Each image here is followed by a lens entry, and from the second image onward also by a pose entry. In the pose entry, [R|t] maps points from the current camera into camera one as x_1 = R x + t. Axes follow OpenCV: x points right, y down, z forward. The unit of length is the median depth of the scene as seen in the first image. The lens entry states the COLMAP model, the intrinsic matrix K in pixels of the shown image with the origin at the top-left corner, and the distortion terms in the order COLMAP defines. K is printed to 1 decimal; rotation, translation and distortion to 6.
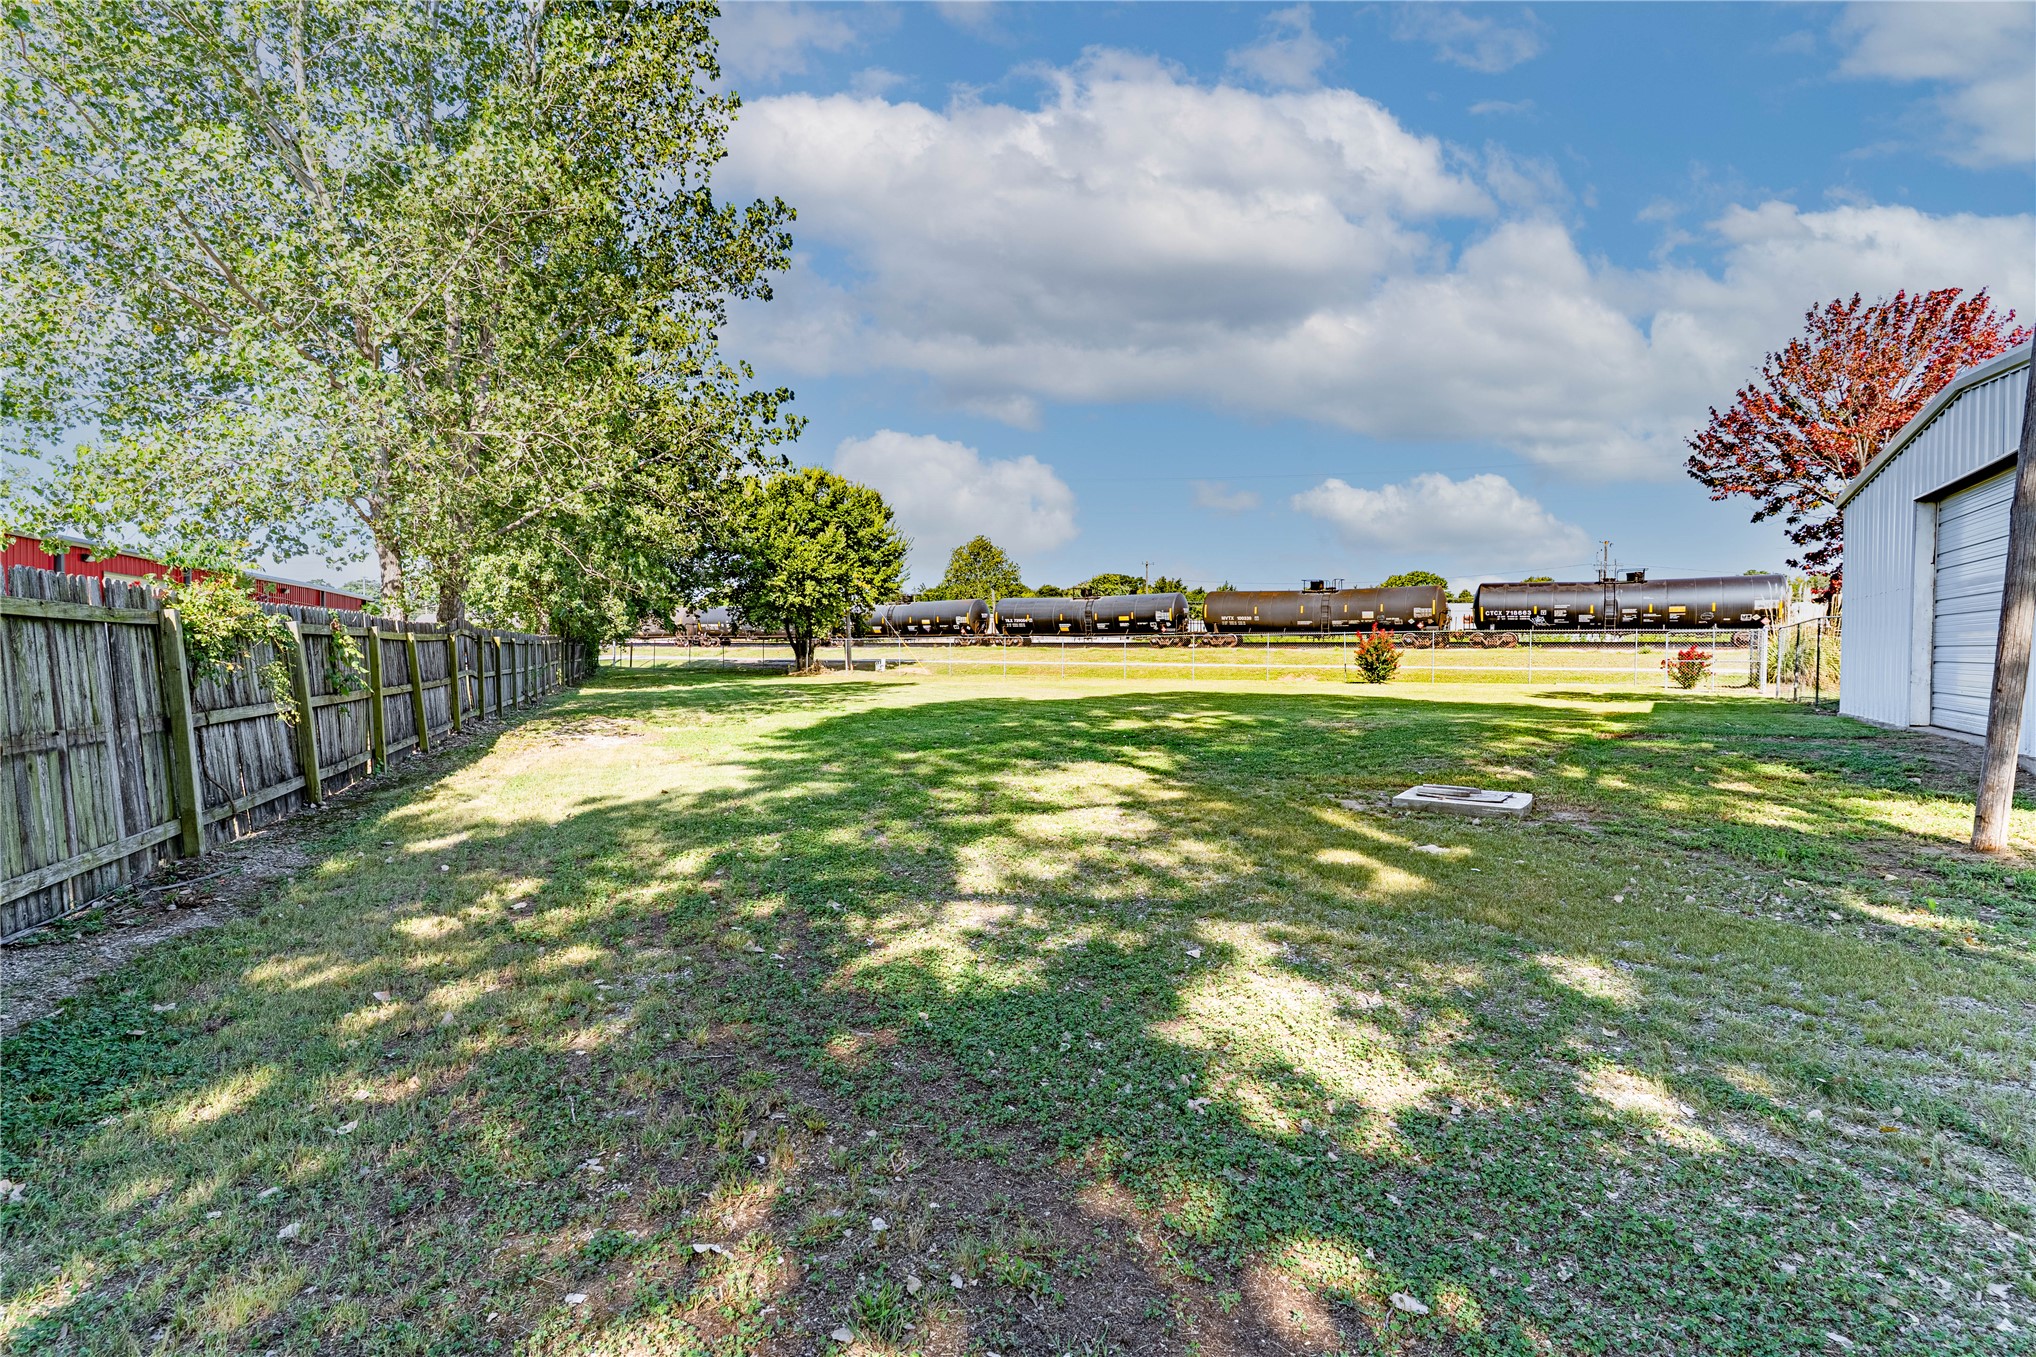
lens RADIAL K [[963.4, 0, 1018.0], [0, 963.4, 678.5], [0, 0, 1]] dist [0.000517, 0.000099]
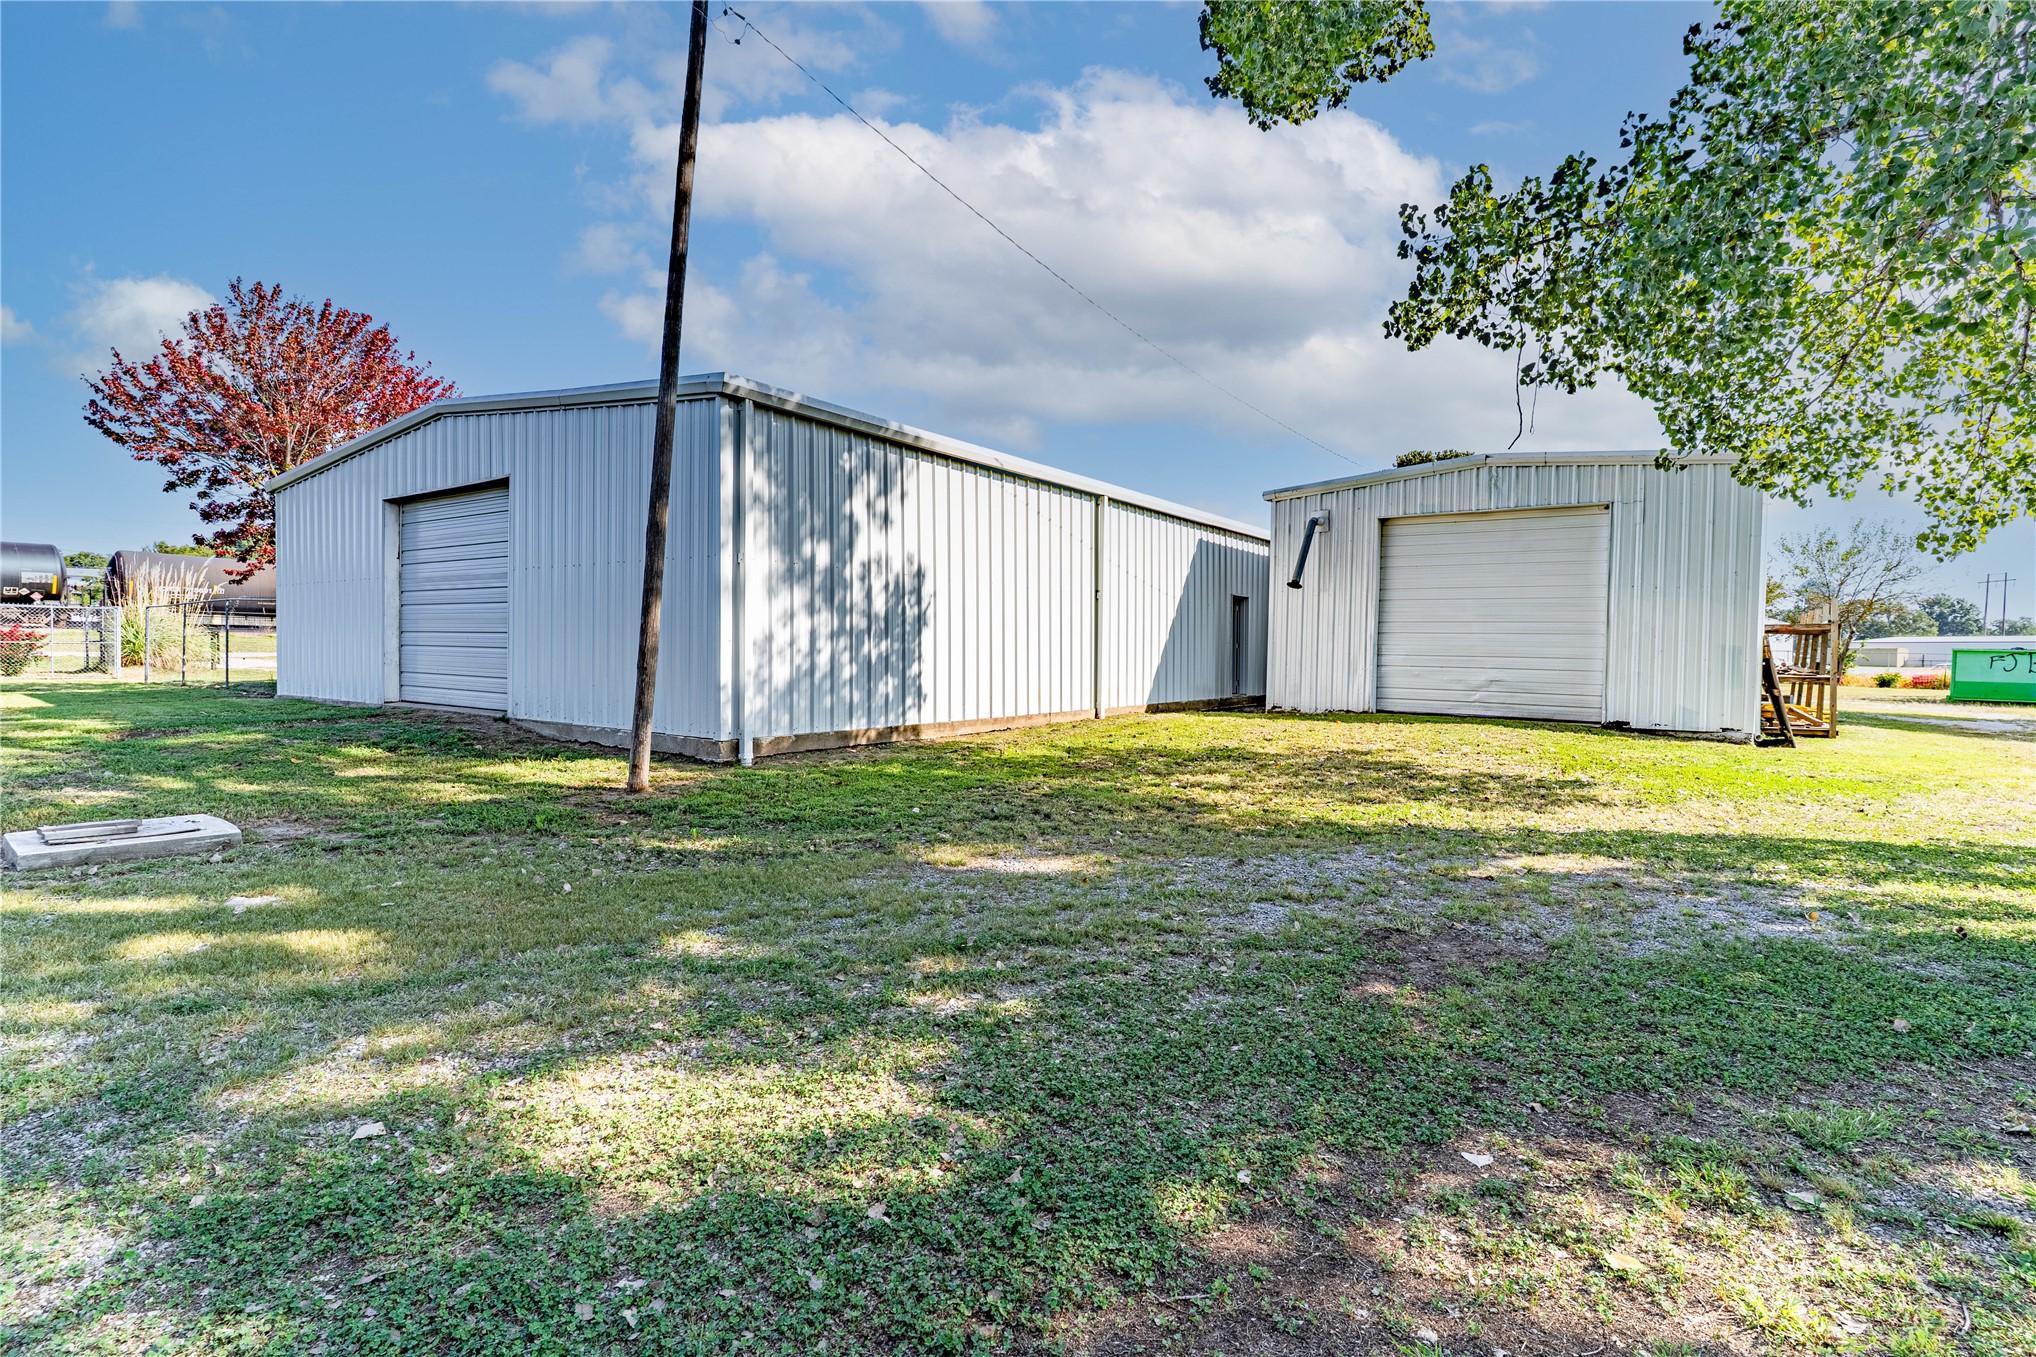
lens RADIAL K [[963.4, 0, 1018.0], [0, 963.4, 678.5], [0, 0, 1]] dist [0.000517, 0.000099]
pose [[0.075686, -0.030068, 0.996678, -0.262681], [0.010792, 0.999511, 0.029334, -0.007563], [-0.997073, 0.008536, 0.075974, 0.379194]]
